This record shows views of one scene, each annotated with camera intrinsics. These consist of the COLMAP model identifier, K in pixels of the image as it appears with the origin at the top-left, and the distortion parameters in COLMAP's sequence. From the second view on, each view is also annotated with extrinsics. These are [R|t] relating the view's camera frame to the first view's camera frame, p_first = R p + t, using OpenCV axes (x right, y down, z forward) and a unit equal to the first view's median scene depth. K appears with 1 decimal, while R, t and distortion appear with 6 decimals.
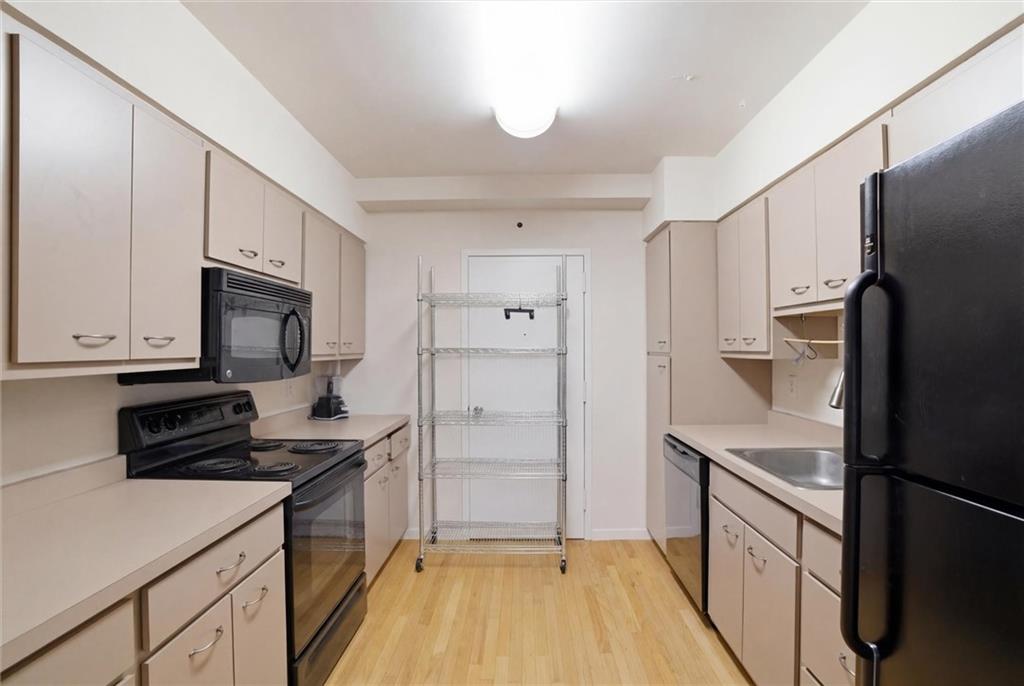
lens RADIAL K [[433.7, 0, 534.8], [0, 433.7, 344.8], [0, 0, 1]] dist [0.015937, 0.000071]
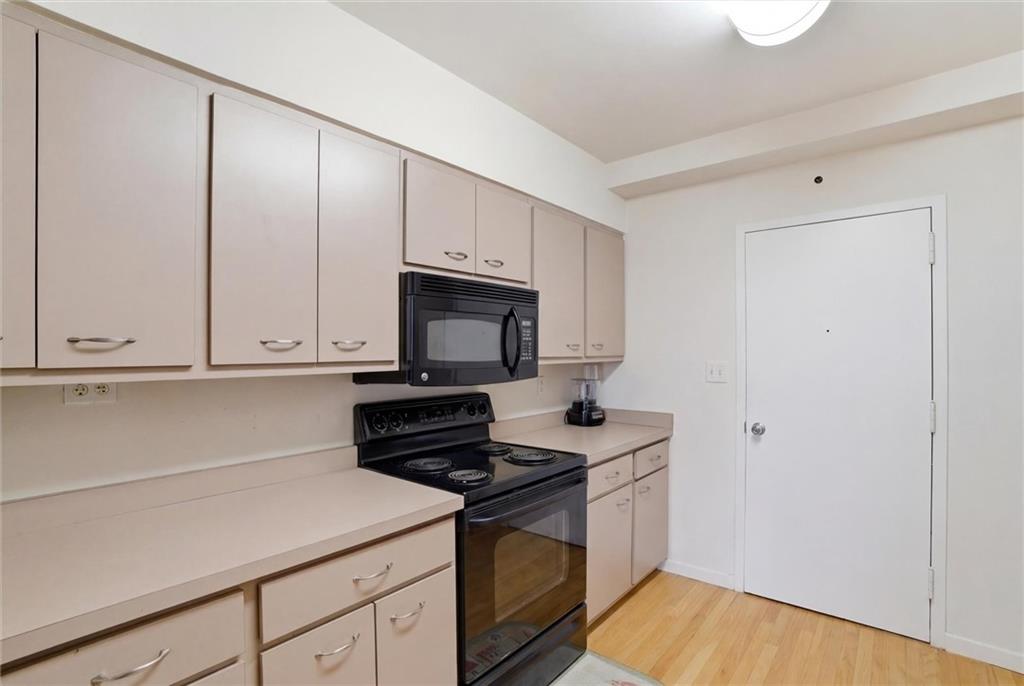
lens RADIAL K [[468.0, 0, 592.6], [0, 468.0, 351.7], [0, 0, 1]] dist [-0.031787, 0.000263]
pose [[0.820533, -0.004235, -0.571583, 0.208412], [0.011058, 0.999903, 0.008466, 0.003599], [0.571492, -0.013267, 0.820500, 0.317754]]
